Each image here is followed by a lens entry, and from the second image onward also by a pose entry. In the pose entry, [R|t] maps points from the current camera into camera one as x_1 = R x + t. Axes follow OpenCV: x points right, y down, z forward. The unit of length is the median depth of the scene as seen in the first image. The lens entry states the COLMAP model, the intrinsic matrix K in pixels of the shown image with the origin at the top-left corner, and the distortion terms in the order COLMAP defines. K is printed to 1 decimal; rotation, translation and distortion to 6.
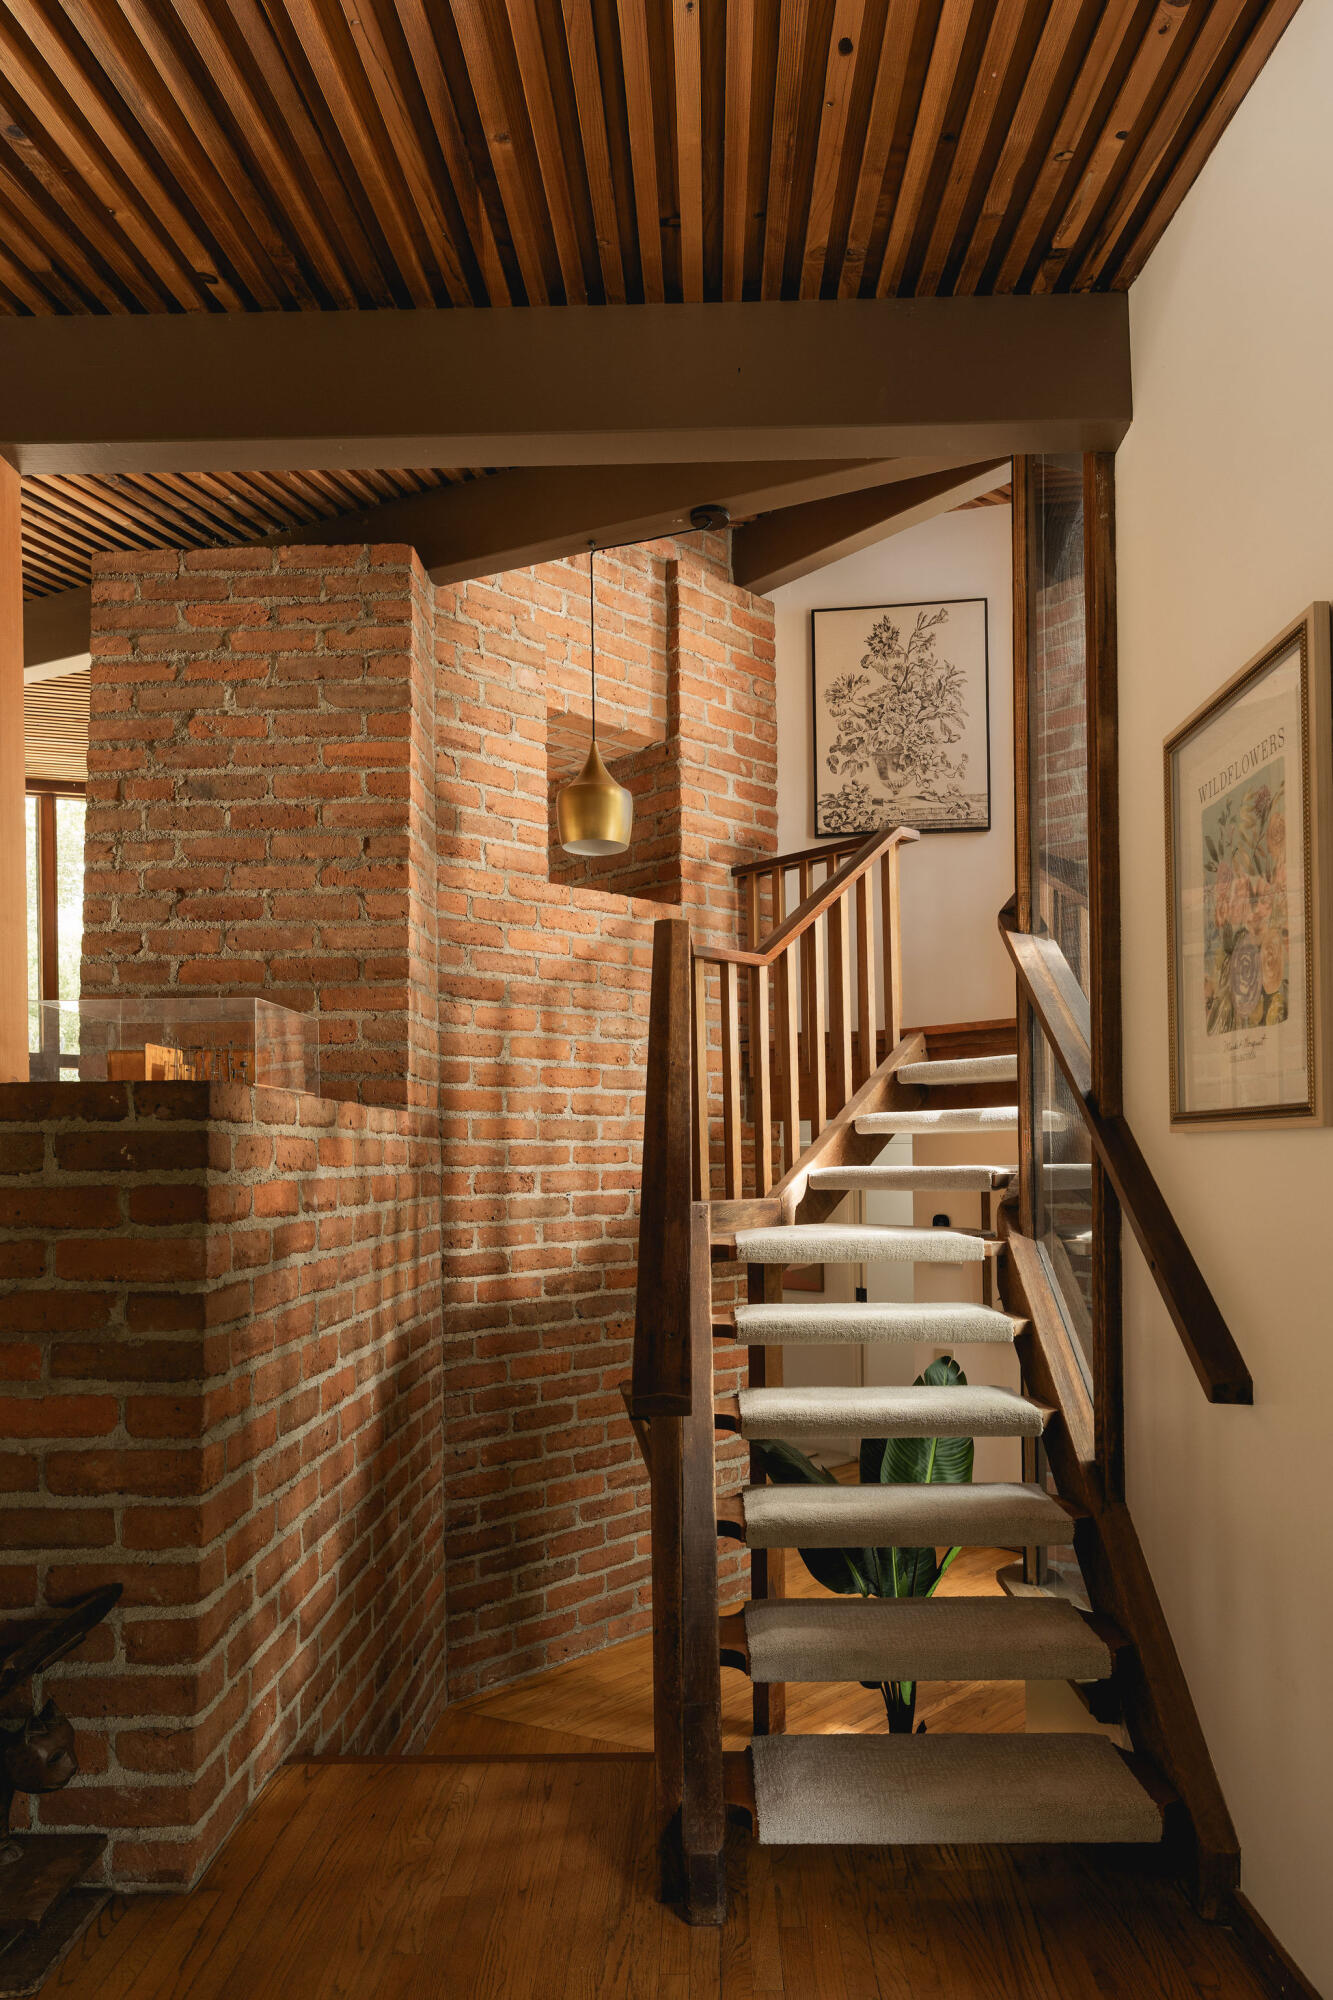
lens RADIAL K [[1255.6, 0, 673.2], [0, 1255.6, 1157.9], [0, 0, 1]] dist [0.004110, -0.000068]
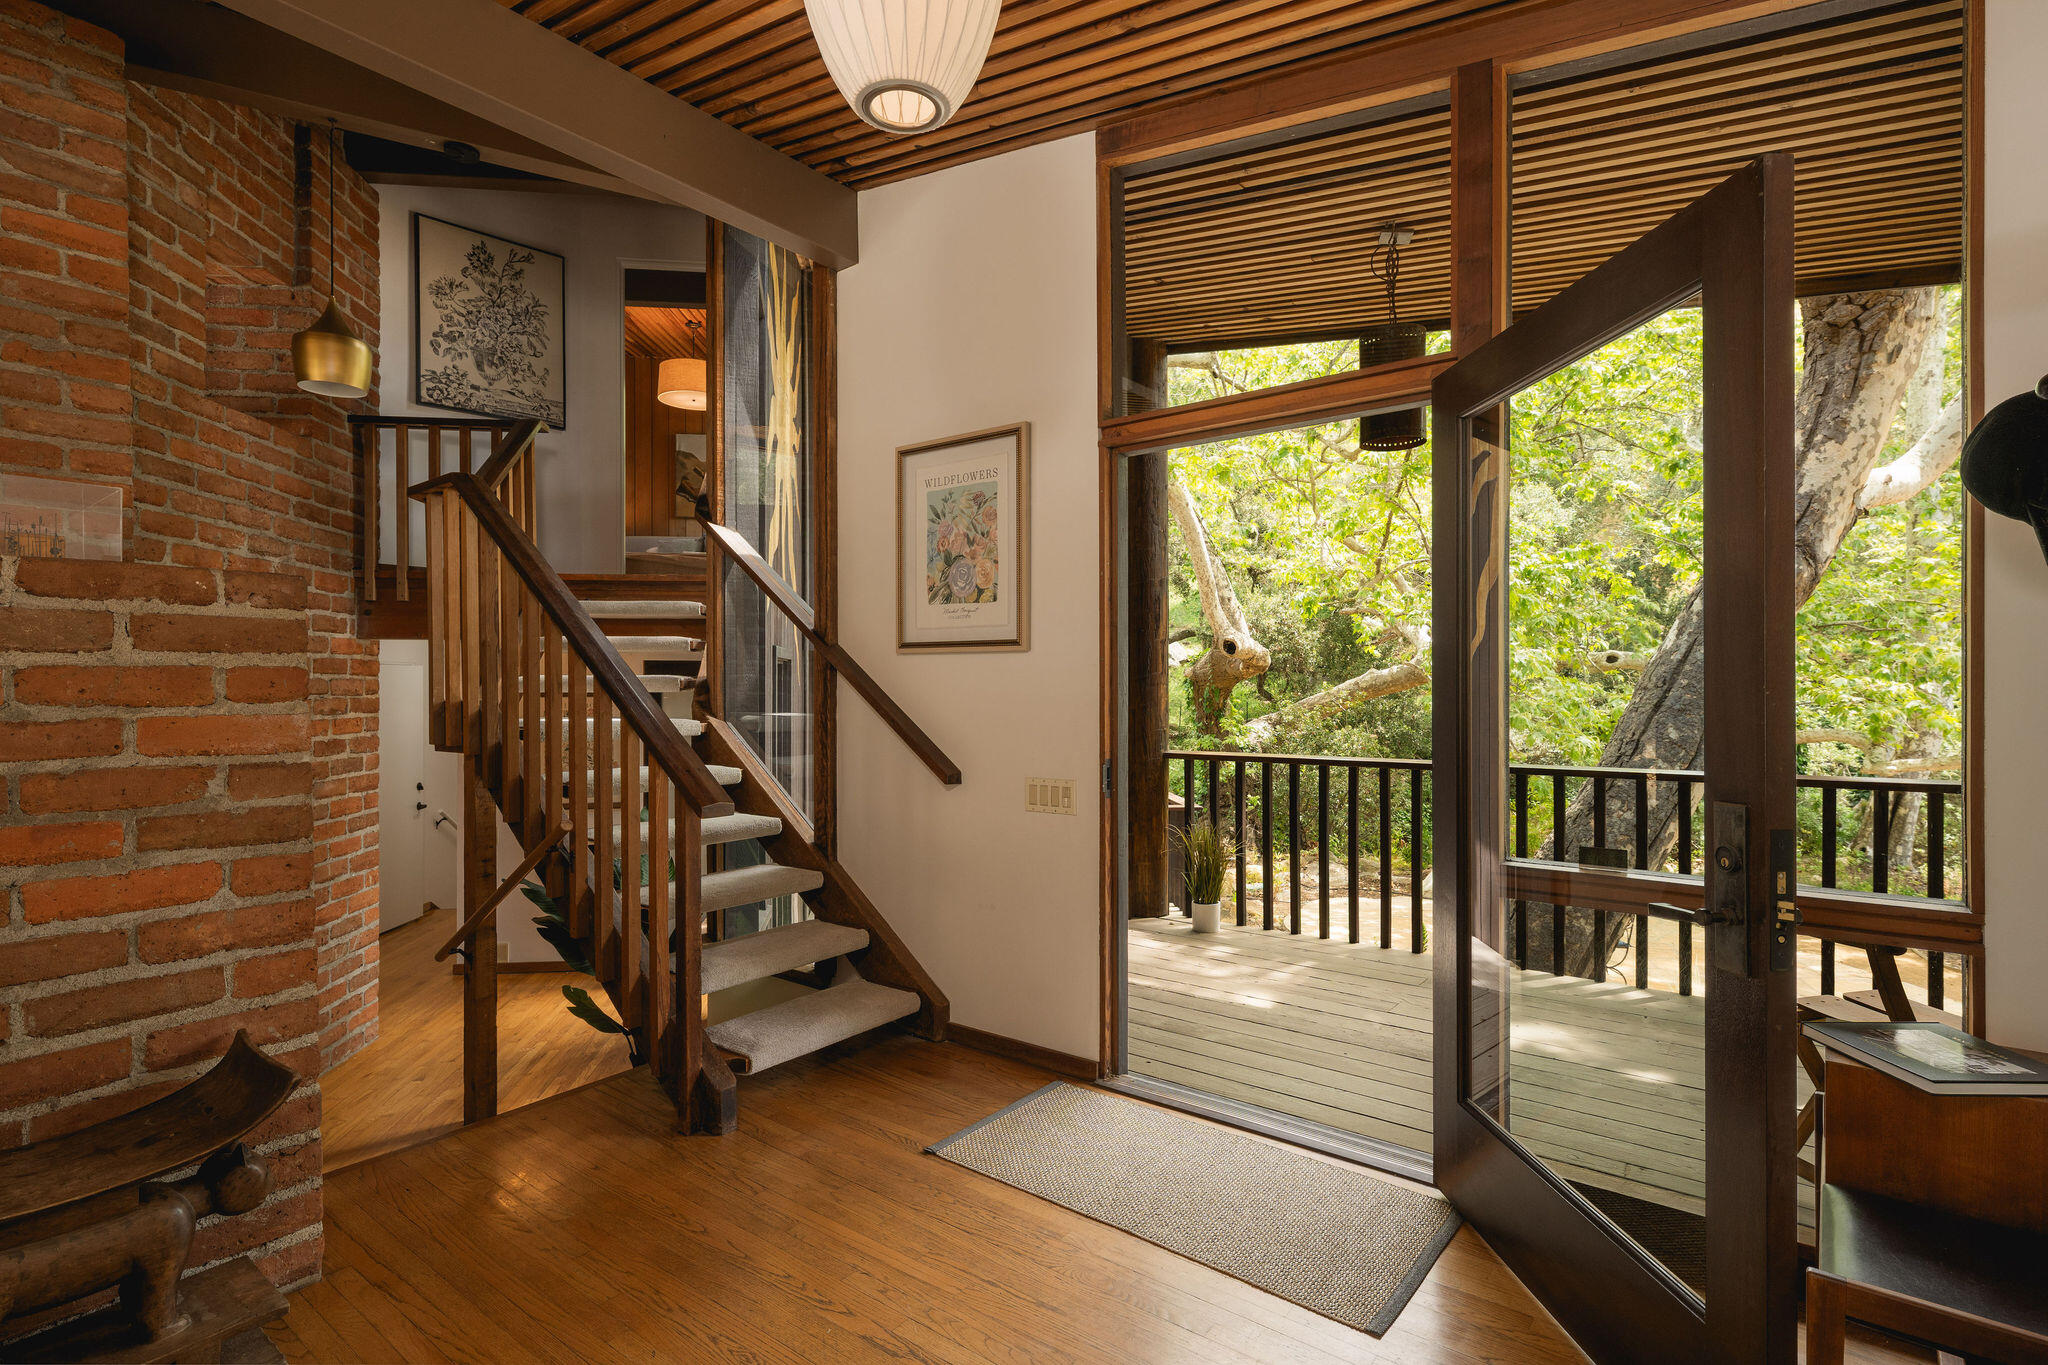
lens RADIAL K [[987.8, 0, 1024.0], [0, 987.8, 682.5], [0, 0, 1]] dist [0.001479, 0.000235]
pose [[0.597775, 0.012737, 0.801563, -0.373527], [-0.006428, 0.999918, -0.011095, 0.021699], [-0.801638, 0.001480, 0.597808, -0.030242]]
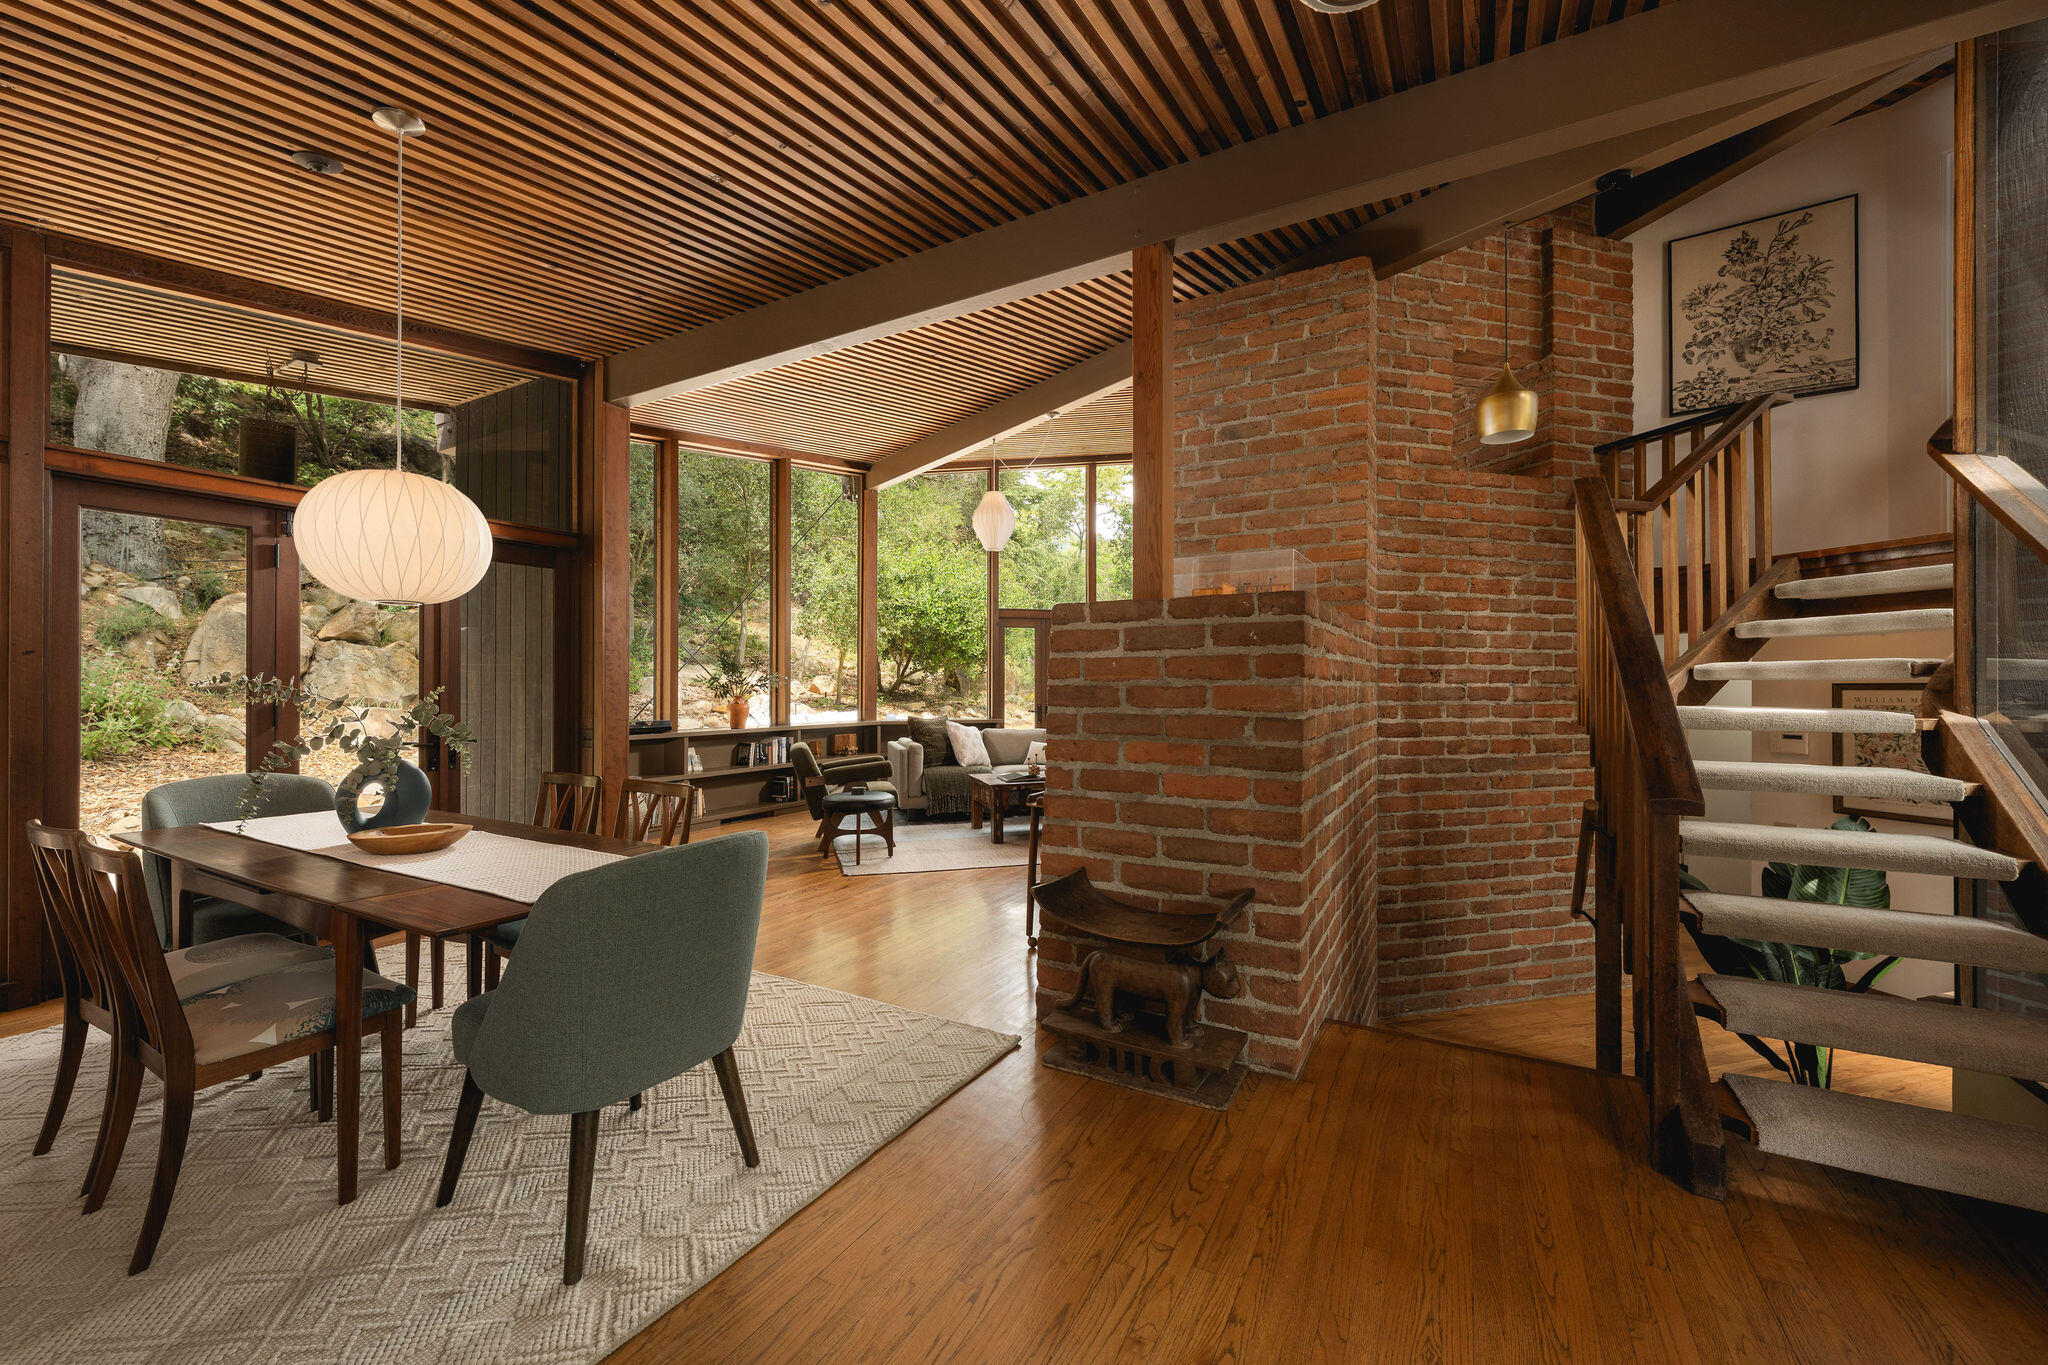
lens RADIAL K [[794.4, 0, 1024.0], [0, 794.4, 682.5], [0, 0, 1]] dist [0.000275, 0.000516]
pose [[0.881983, 0.011595, -0.471138, -0.108785], [-0.011936, 0.999926, 0.002264, 0.032440], [0.471130, 0.003627, 0.882056, -0.045624]]
